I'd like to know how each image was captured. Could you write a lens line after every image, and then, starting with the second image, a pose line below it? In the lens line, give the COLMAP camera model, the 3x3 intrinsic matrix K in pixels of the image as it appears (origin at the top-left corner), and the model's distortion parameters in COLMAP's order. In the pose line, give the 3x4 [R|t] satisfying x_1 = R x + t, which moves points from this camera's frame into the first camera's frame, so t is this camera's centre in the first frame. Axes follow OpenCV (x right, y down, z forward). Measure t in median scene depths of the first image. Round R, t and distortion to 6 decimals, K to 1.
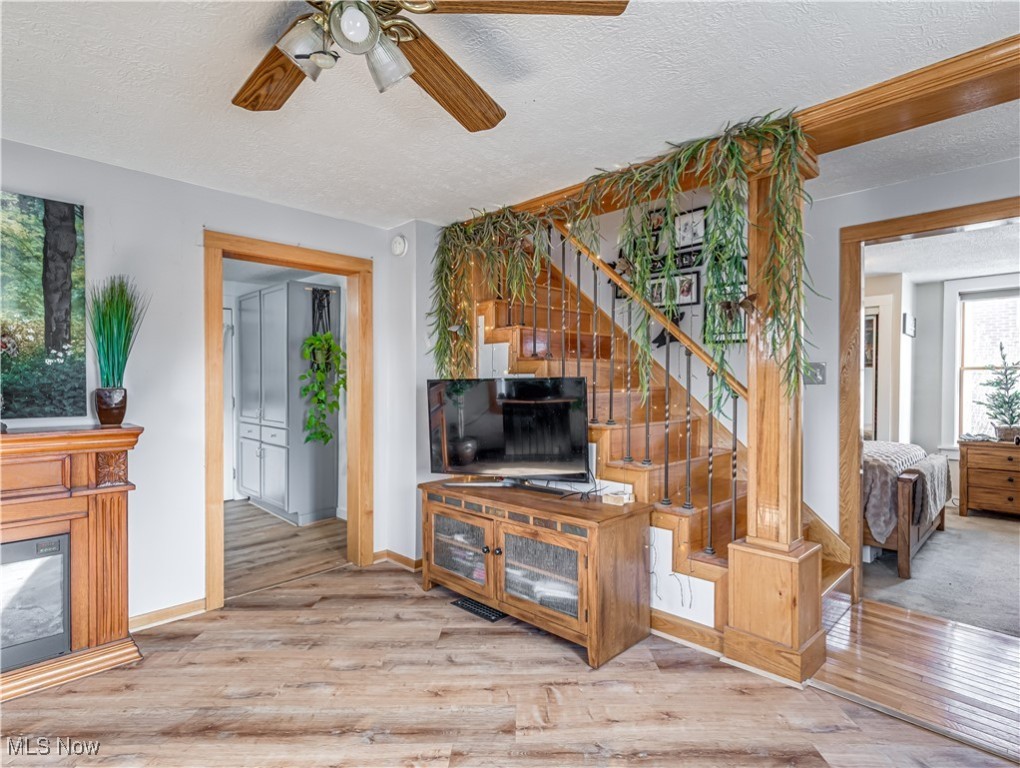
lens RADIAL K [[528.1, 0, 514.1], [0, 528.1, 385.3], [0, 0, 1]] dist [0.004824, 0.000054]
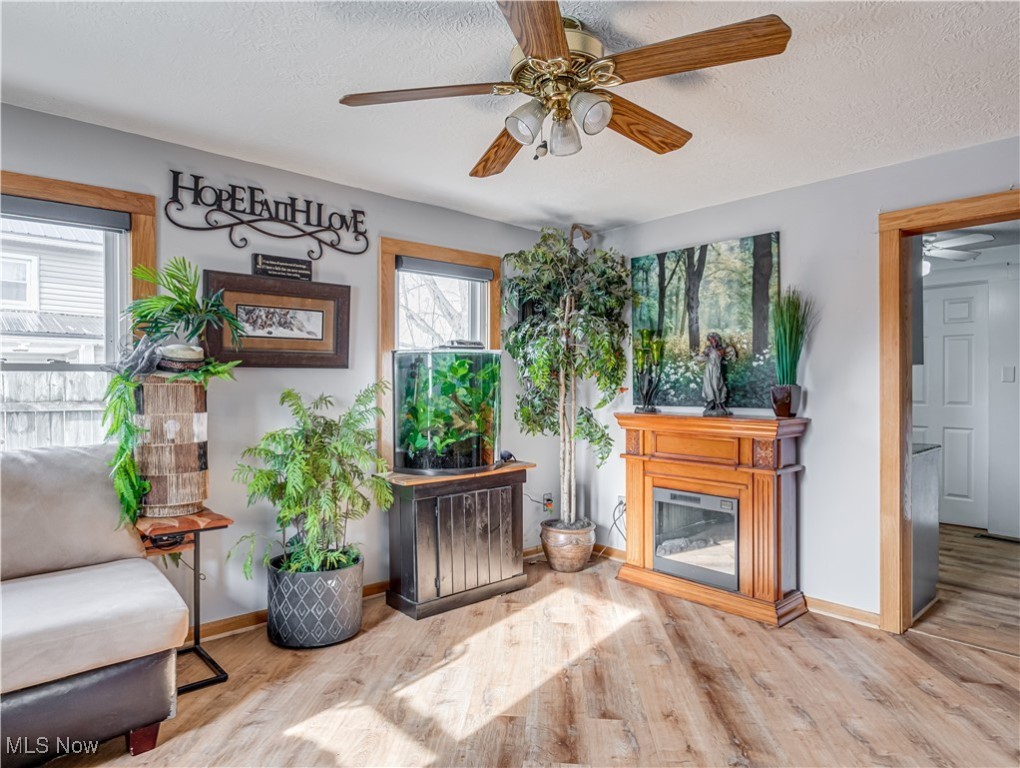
lens RADIAL K [[622.3, 0, 515.1], [0, 622.3, 383.3], [0, 0, 1]] dist [0.000012, 0.000925]
pose [[-0.043372, 0.004569, -0.999049, 0.632823], [-0.002858, 0.999985, 0.004697, -0.003926], [0.999055, 0.003059, -0.043358, 0.497348]]
